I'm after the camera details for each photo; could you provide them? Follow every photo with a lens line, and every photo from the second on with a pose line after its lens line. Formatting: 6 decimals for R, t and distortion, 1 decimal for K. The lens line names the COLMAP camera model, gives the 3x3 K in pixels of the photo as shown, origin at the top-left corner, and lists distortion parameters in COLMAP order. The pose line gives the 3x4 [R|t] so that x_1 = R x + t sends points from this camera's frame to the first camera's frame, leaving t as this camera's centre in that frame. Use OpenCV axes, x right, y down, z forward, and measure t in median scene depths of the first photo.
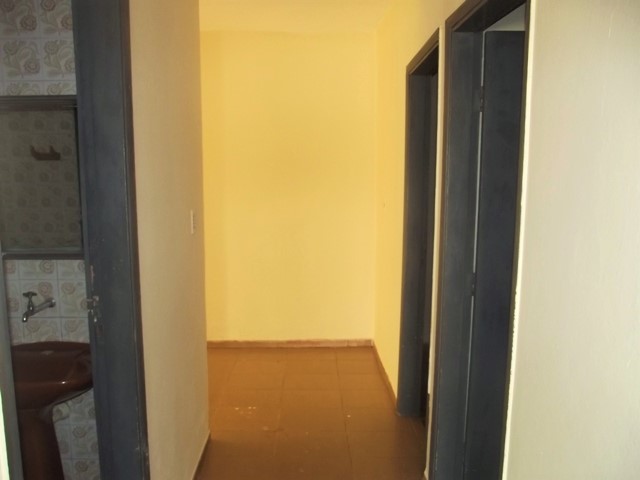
lens RADIAL K [[545.4, 0, 320.0], [0, 545.4, 240.0], [0, 0, 1]] dist [-0.043047, 0.001599]
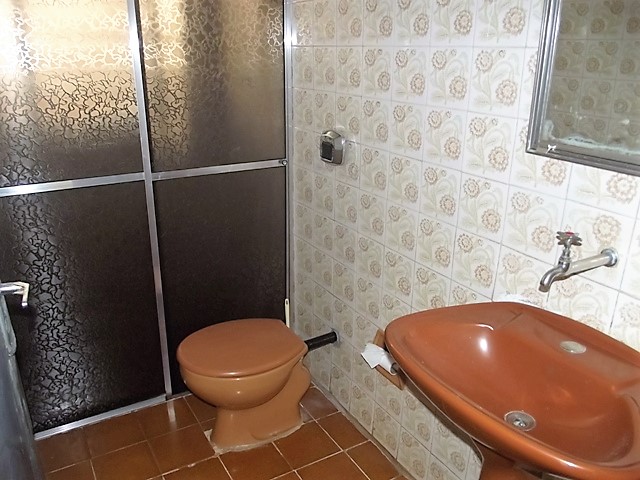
lens RADIAL K [[545.4, 0, 320.0], [0, 545.4, 240.0], [0, 0, 1]] dist [-0.043047, 0.001599]
pose [[0.524535, 0.306302, -0.794382, -0.244718], [-0.137970, 0.951290, 0.275702, -0.002232], [0.840136, -0.035015, 0.541245, 0.497868]]
